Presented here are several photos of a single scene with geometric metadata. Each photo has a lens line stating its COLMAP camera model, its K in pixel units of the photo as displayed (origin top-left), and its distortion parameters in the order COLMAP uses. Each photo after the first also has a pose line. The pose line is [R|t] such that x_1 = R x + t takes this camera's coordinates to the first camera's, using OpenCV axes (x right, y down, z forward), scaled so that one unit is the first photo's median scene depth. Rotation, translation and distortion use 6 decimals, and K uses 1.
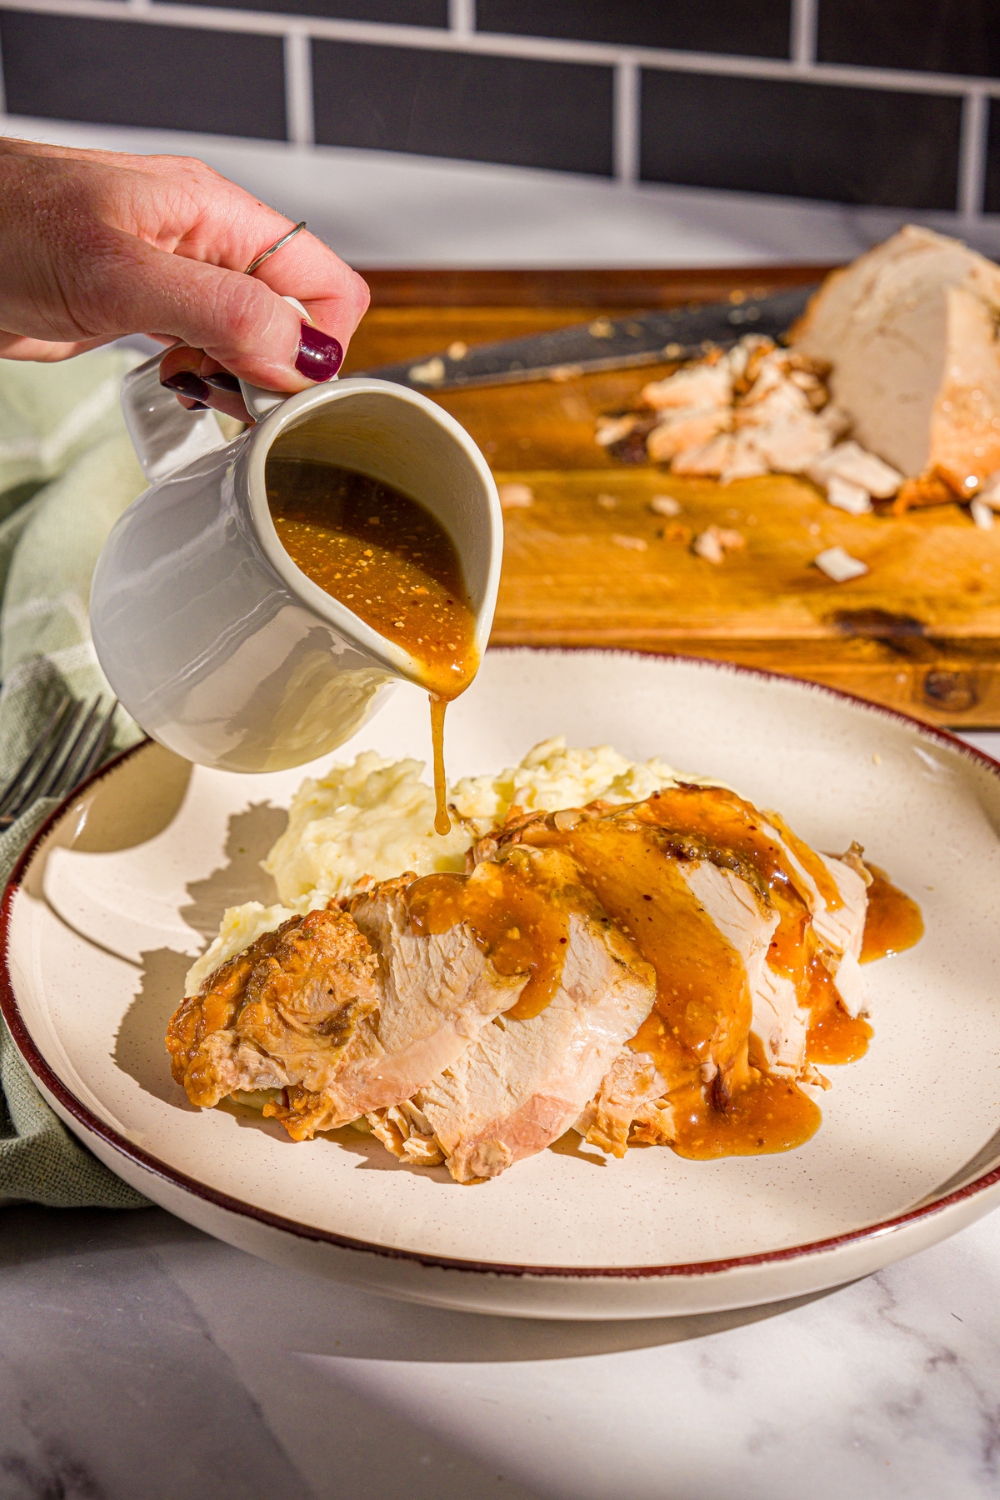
lens RADIAL K [[3278.2, 0, 500.0], [0, 3278.2, 750.0], [0, 0, 1]] dist [0.312773, -0.091522]
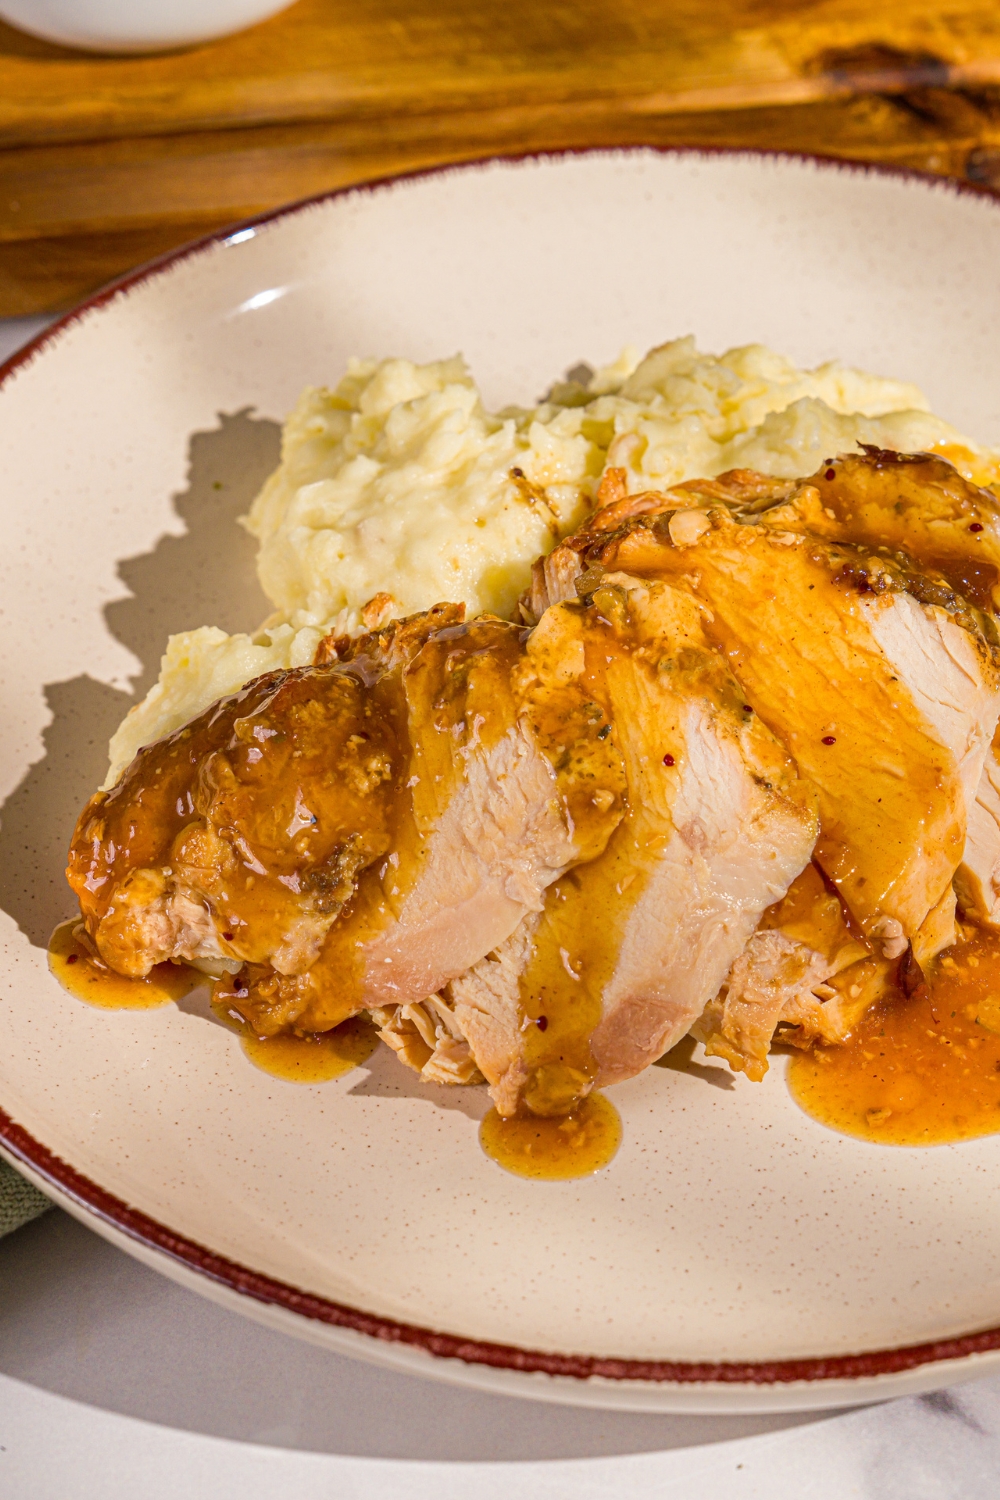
lens RADIAL K [[3266.9, 0, 660.7], [0, 3266.9, 752.0], [0, 0, 1]] dist [0.023853, 0.135800]
pose [[0.999861, 0.014079, -0.008883, 0.021610], [-0.011163, 0.962894, 0.269647, -0.110077], [0.012349, -0.269511, 0.962918, 0.378111]]
